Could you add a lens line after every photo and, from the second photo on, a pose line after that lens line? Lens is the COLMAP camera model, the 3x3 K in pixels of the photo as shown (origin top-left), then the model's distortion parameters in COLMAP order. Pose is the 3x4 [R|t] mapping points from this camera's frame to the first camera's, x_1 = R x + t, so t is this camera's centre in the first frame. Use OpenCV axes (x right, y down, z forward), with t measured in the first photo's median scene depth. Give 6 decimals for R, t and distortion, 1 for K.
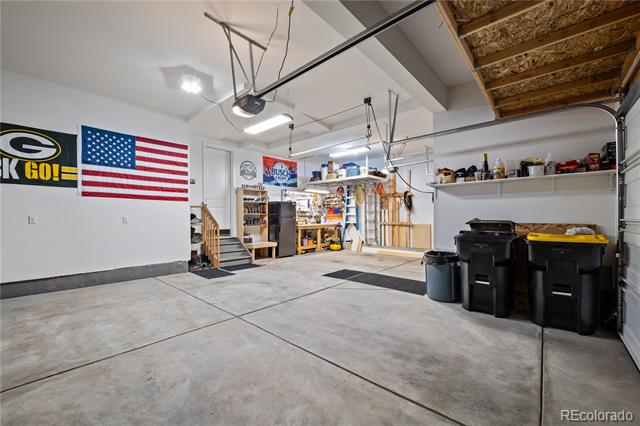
lens RADIAL K [[268.3, 0, 320.0], [0, 268.3, 213.0], [0, 0, 1]] dist [-0.009966, 0.000109]
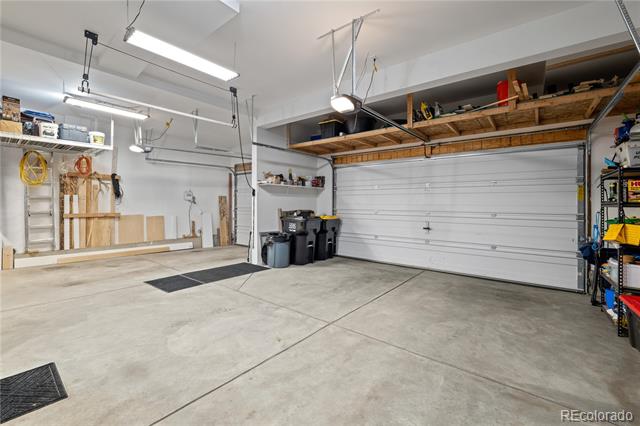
lens RADIAL K [[268.3, 0, 320.0], [0, 268.3, 213.0], [0, 0, 1]] dist [-0.009966, 0.000109]
pose [[-0.061115, -0.029750, 0.997687, -1.114002], [-0.024668, 0.999295, 0.028287, -0.004822], [-0.997826, -0.022882, -0.061806, 1.031058]]
